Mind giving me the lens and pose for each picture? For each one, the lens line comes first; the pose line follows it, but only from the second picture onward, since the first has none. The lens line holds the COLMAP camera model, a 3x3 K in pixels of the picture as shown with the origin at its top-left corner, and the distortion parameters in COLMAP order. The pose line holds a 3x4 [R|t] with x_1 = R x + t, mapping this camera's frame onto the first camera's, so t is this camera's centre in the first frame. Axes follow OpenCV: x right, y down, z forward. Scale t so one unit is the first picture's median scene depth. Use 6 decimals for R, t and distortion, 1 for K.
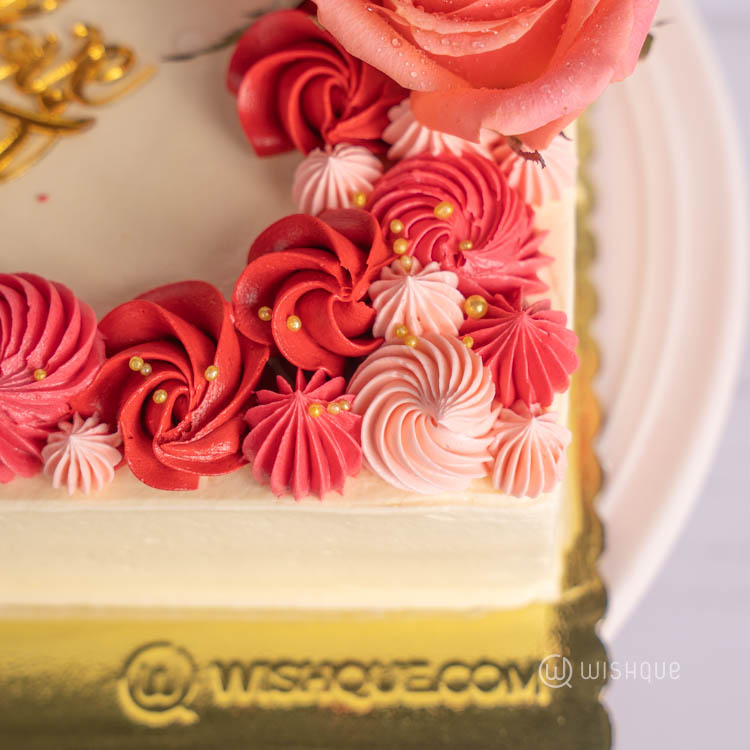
lens RADIAL K [[2042.6, 0, 374.9], [0, 2042.6, 373.5], [0, 0, 1]] dist [0.128432, 0.000000]
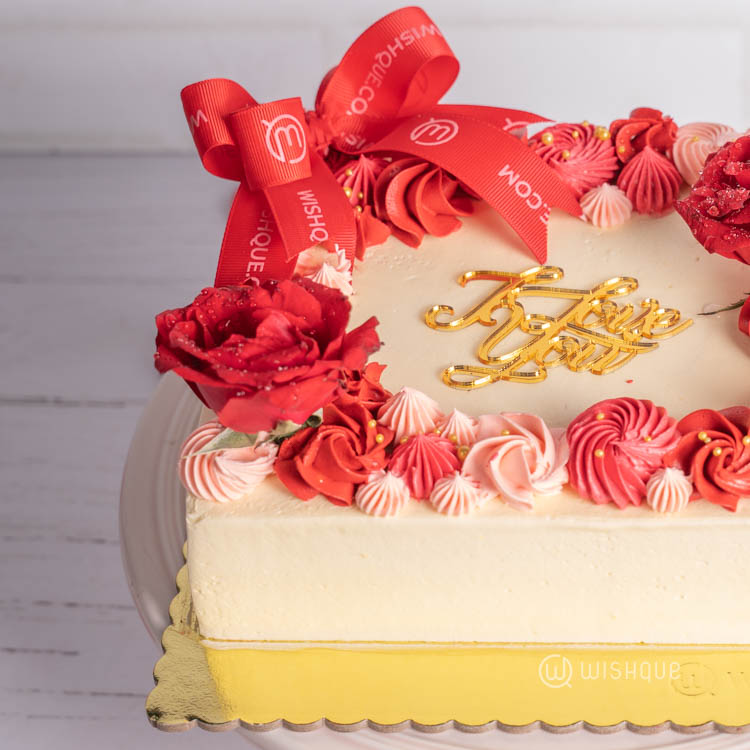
lens RADIAL K [[2822.9, 0, 377.7], [0, 2822.9, 376.2], [0, 0, 1]] dist [-0.283376, 0.000000]
pose [[0.996590, 0.017595, -0.080609, -0.199209], [-0.047275, 0.922488, -0.383119, 0.866931], [0.067620, 0.385623, 0.920175, -1.212712]]
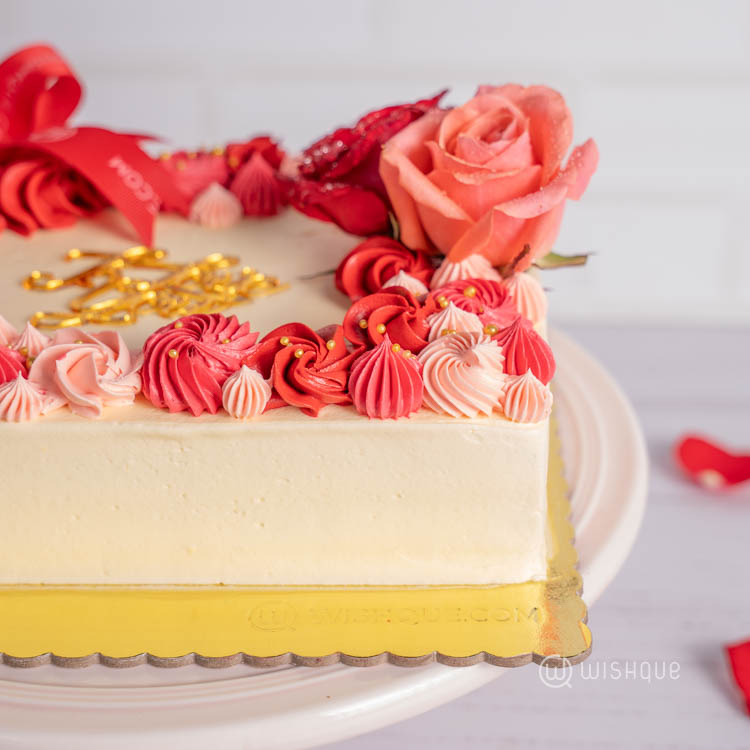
lens RADIAL K [[1688.9, 0, 377.8], [0, 1688.9, 344.5], [0, 0, 1]] dist [0.036852, 0.000000]
pose [[0.999190, 0.034860, 0.020089, -0.069436], [-0.015364, 0.792041, -0.610275, 0.816227], [-0.037185, 0.609472, 0.791935, -0.066166]]
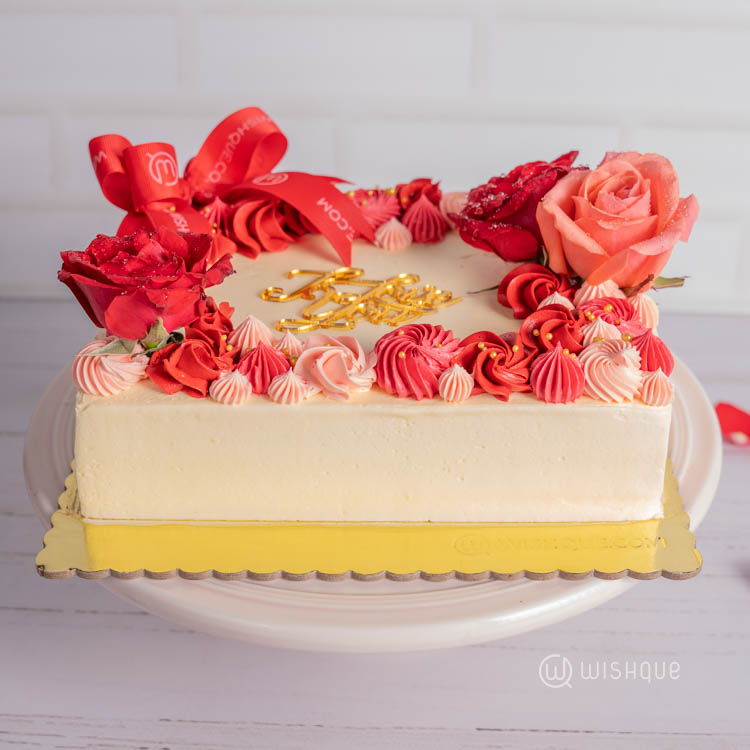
lens RADIAL K [[1510.1, 0, 371.5], [0, 1510.1, 369.2], [0, 0, 1]] dist [-0.212887, 0.000000]
pose [[0.998632, 0.037746, 0.036194, -0.294224], [-0.010266, 0.820141, -0.572069, 0.956291], [-0.051278, 0.570914, 0.819407, -0.324711]]
